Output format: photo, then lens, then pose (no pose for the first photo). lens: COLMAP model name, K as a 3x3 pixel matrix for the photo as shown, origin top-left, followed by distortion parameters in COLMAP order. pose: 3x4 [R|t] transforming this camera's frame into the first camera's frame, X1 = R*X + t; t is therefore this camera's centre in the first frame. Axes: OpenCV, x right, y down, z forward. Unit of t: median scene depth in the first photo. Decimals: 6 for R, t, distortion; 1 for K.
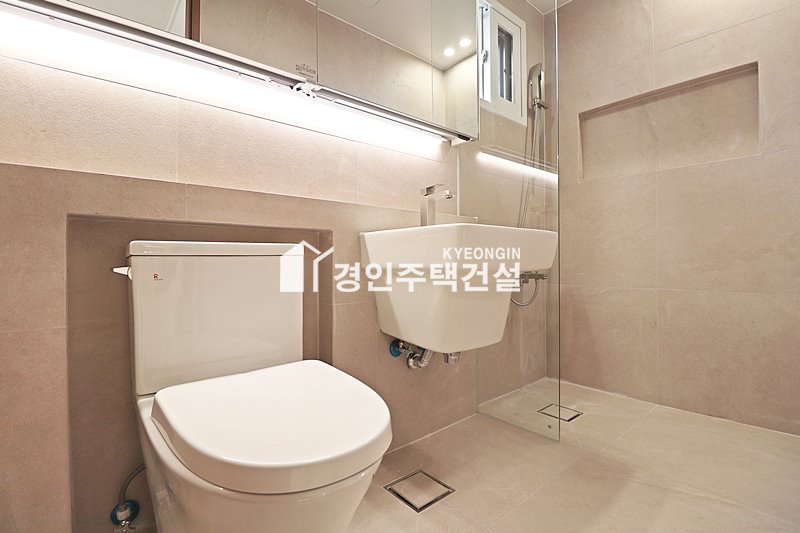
lens RADIAL K [[371.6, 0, 399.9], [0, 371.6, 265.1], [0, 0, 1]] dist [-0.002594, -0.009028]
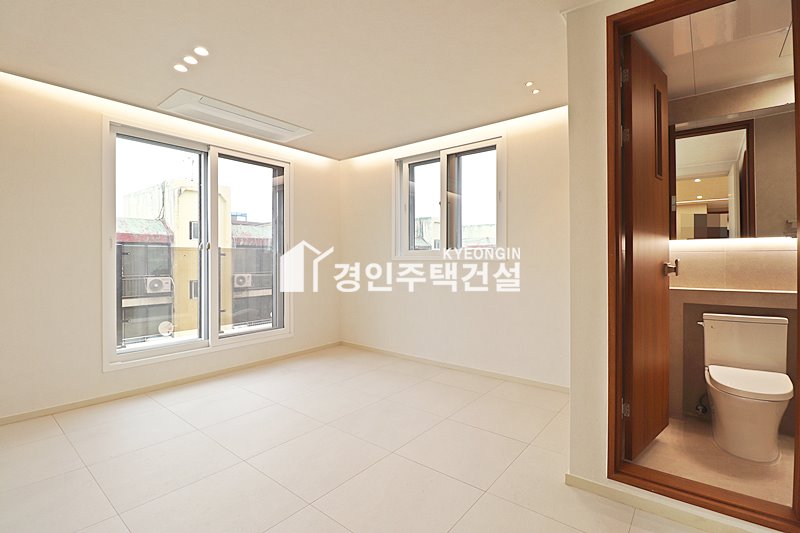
lens RADIAL K [[371.6, 0, 398.9], [0, 371.6, 263.7], [0, 0, 1]] dist [-0.002594, -0.009028]
pose [[0.182725, 0.002246, -0.983162, 1.714495], [0.002145, 0.999994, 0.002683, -0.473850], [0.983162, -0.002599, 0.182719, -1.915151]]
